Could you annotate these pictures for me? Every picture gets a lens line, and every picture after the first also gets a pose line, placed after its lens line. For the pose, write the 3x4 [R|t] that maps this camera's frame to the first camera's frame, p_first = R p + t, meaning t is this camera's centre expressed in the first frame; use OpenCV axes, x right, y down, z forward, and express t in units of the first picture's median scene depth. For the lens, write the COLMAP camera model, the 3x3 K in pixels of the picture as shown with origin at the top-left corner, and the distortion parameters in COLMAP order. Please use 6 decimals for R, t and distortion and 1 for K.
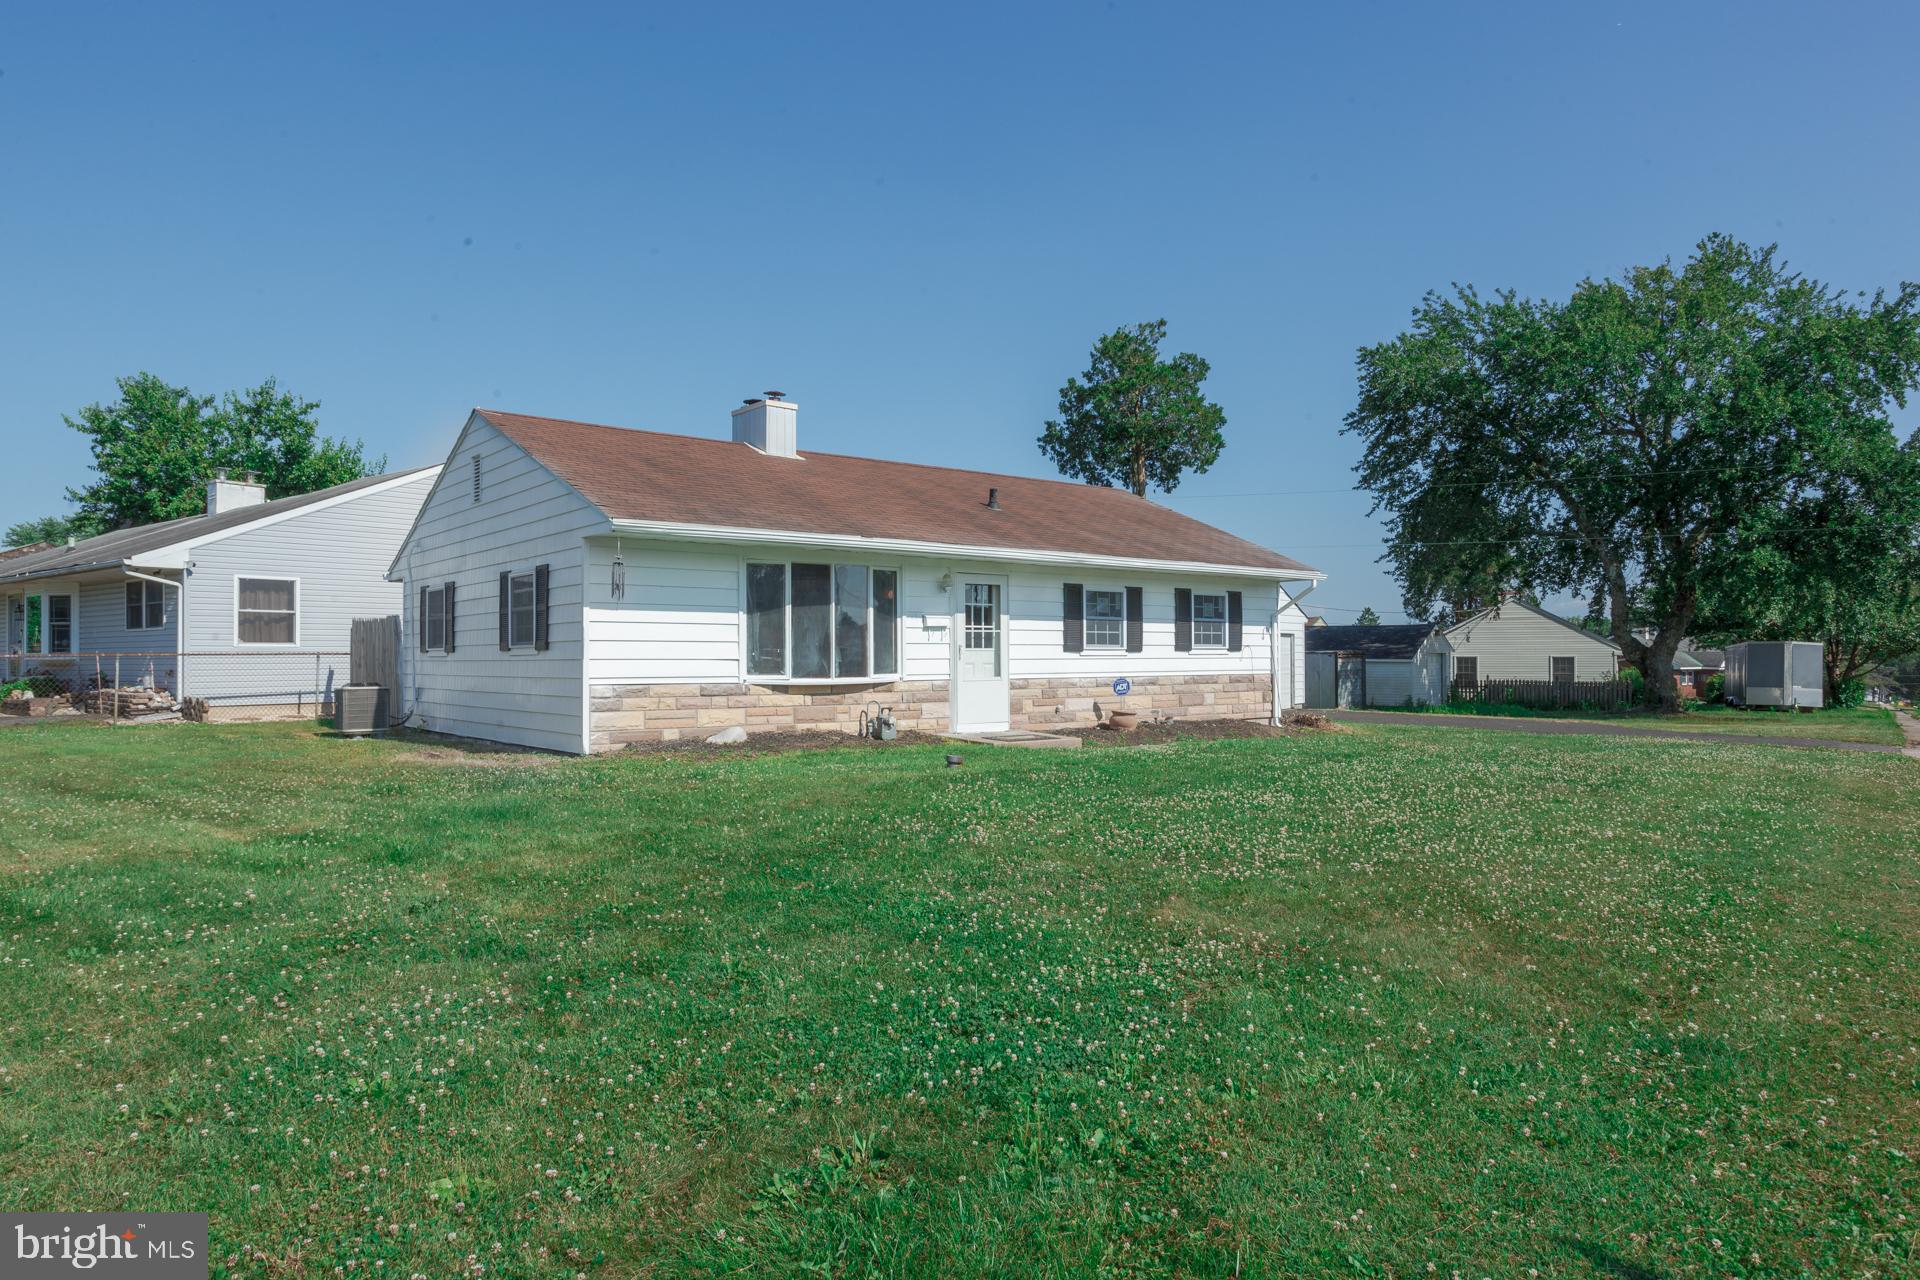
lens RADIAL K [[1142.6, 0, 968.3], [0, 1142.6, 655.6], [0, 0, 1]] dist [-0.020468, -0.000856]
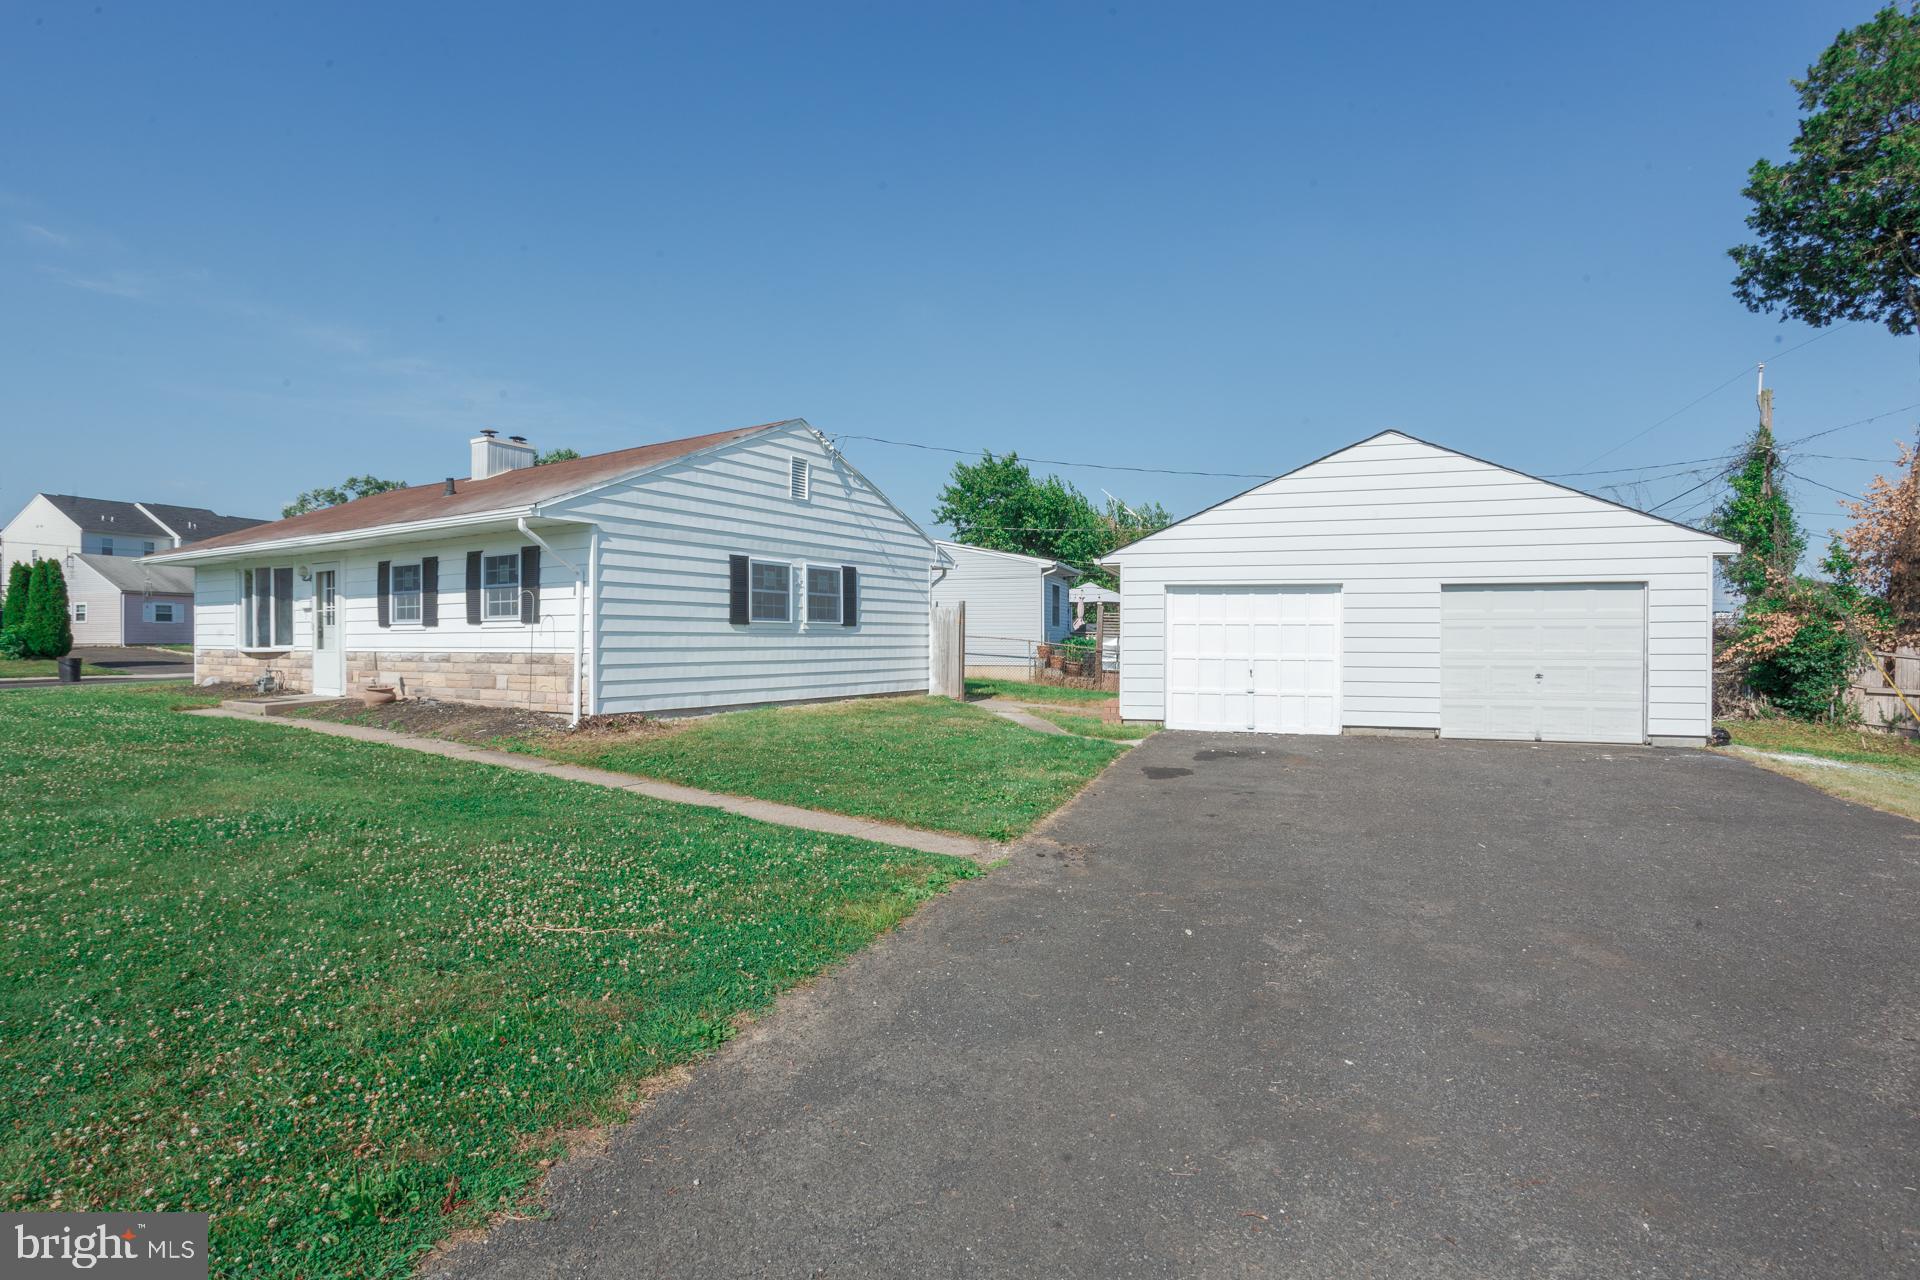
lens RADIAL K [[929.1, 0, 974.3], [0, 929.1, 647.0], [0, 0, 1]] dist [-0.045701, 0.030222]
pose [[0.335659, 0.007319, -0.941955, 1.003181], [0.000359, 0.999969, 0.007898, 0.008134], [0.941984, -0.002989, 0.335645, 1.162126]]
